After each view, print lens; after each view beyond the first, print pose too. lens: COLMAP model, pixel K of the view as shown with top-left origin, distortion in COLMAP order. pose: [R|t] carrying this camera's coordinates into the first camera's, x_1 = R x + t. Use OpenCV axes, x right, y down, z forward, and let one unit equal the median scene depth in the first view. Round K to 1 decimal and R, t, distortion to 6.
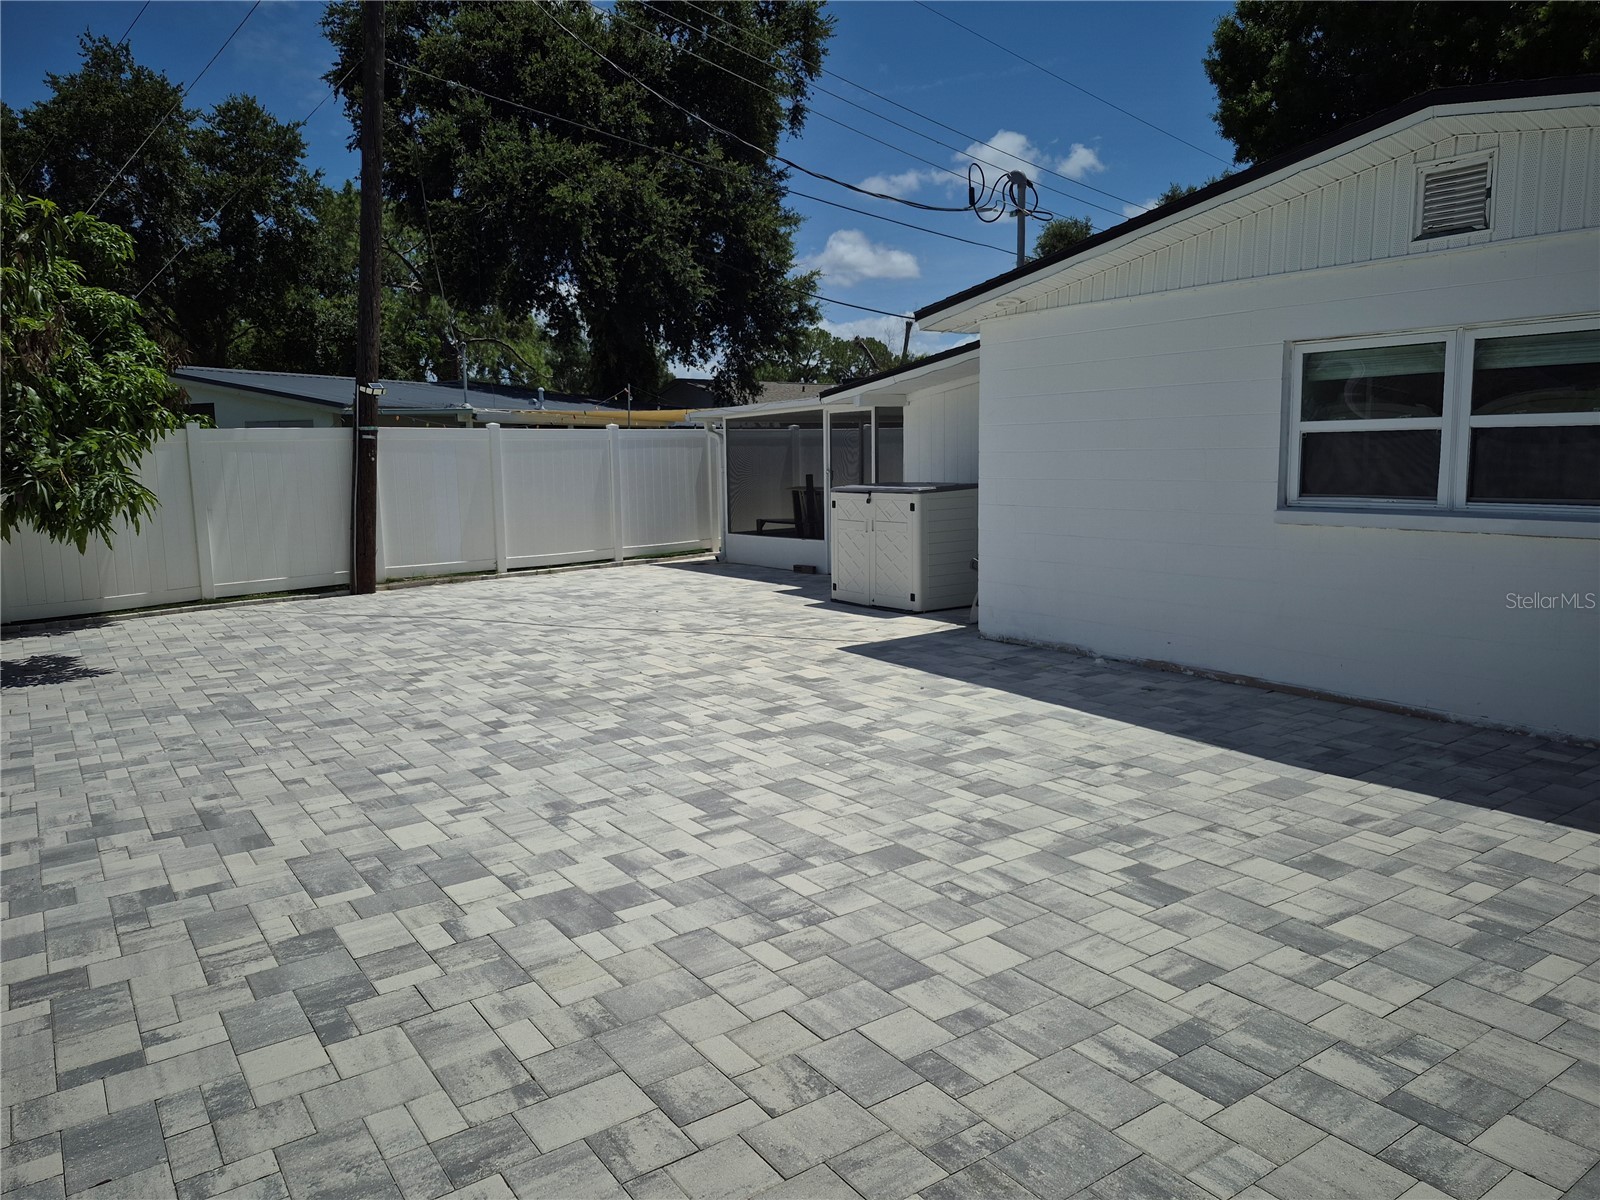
lens RADIAL K [[1117.8, 0, 800.0], [0, 1117.8, 600.0], [0, 0, 1]] dist [0.075153, -0.074463]
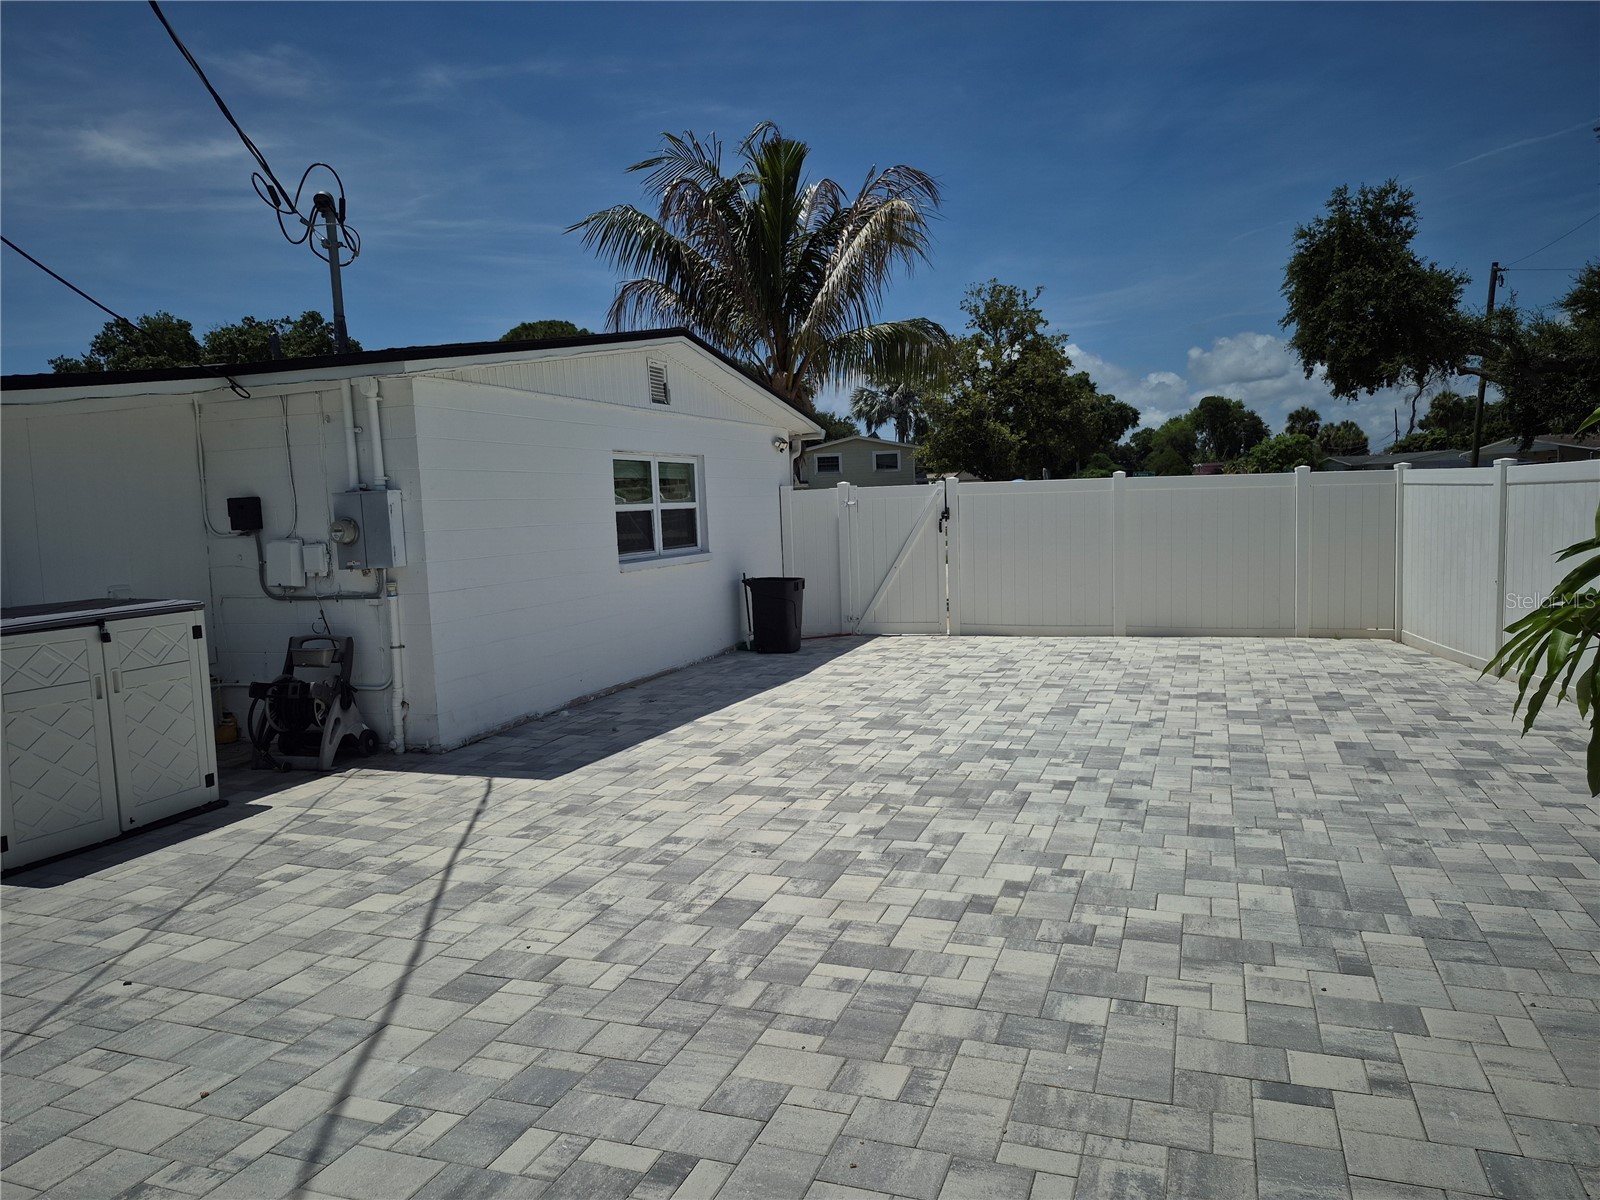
lens RADIAL K [[1108.3, 0, 793.8], [0, 1108.3, 607.6], [0, 0, 1]] dist [0.065921, -0.067120]
pose [[-0.568452, -0.030583, 0.822148, -0.983477], [0.164075, 0.975020, 0.149716, -0.227133], [-0.806189, 0.220000, -0.549235, 1.819958]]
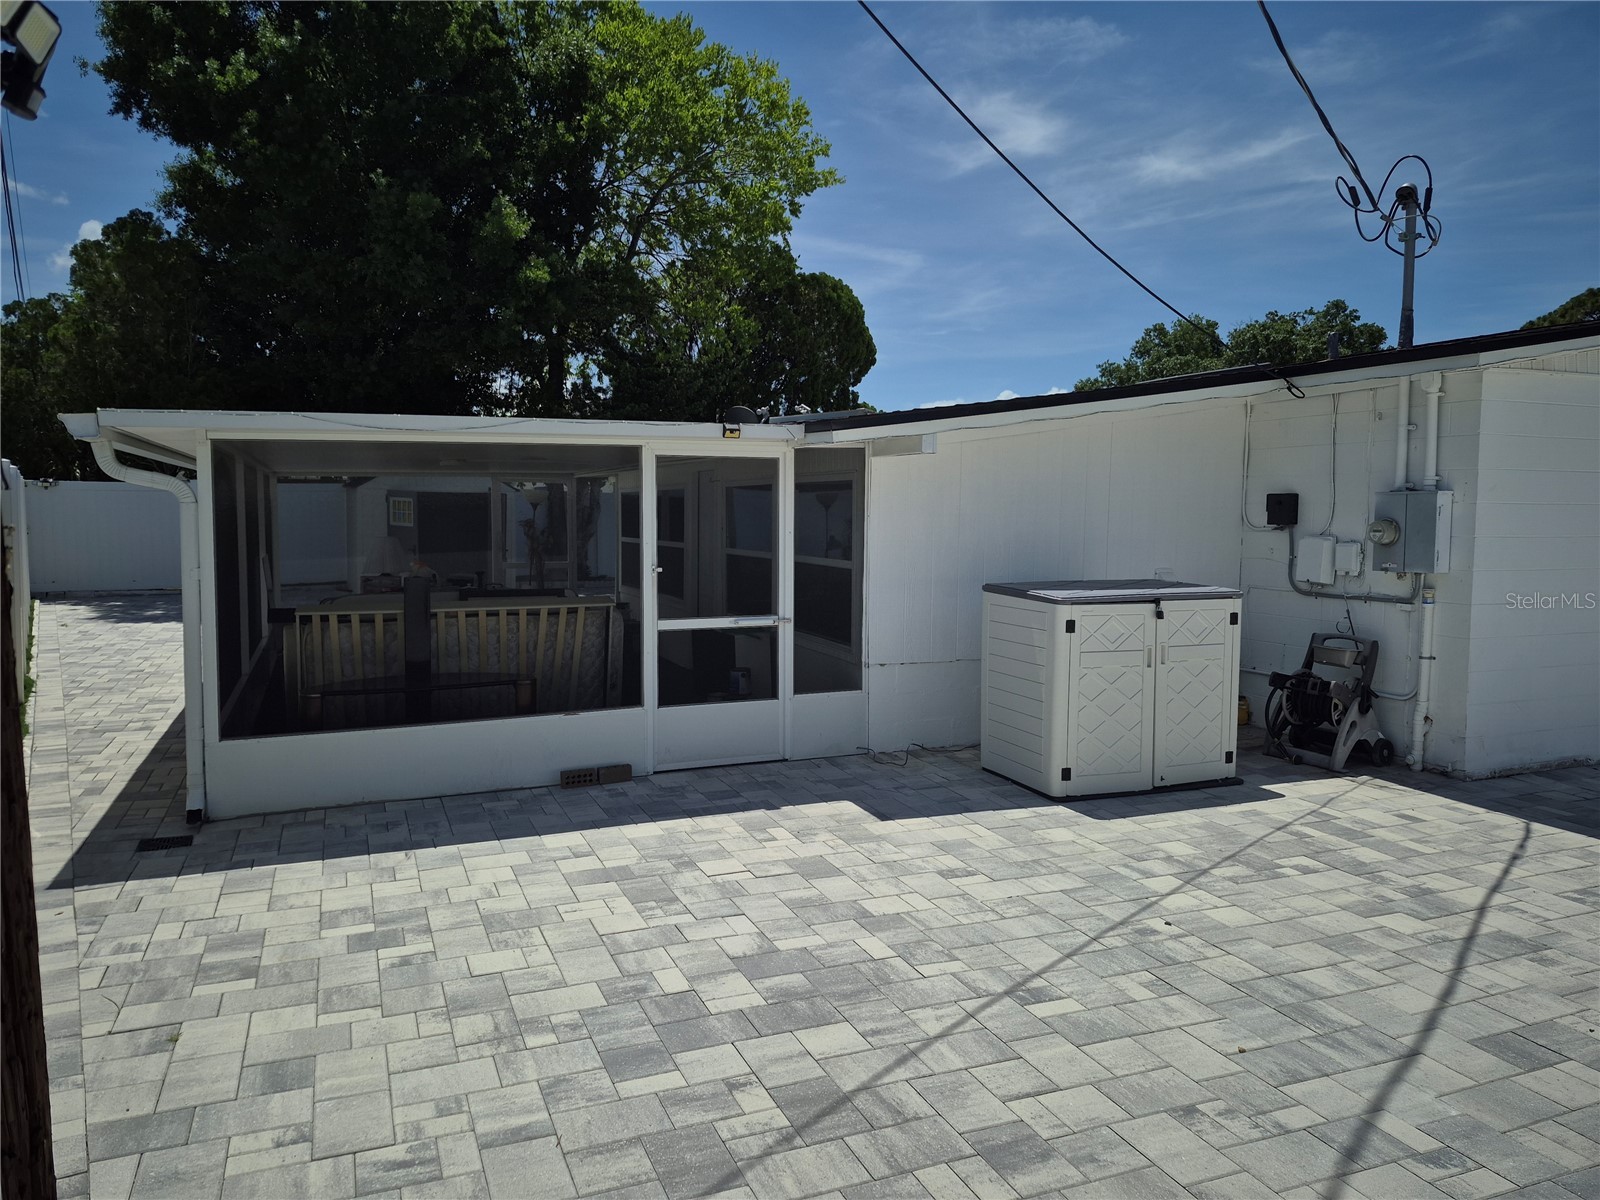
lens RADIAL K [[1119.9, 0, 799.4], [0, 1119.9, 587.2], [0, 0, 1]] dist [0.045511, -0.039890]
pose [[0.214959, -0.042719, 0.975688, -1.000695], [0.119971, 0.992631, 0.017030, -0.241825], [-0.969226, 0.113393, 0.218500, 1.869378]]
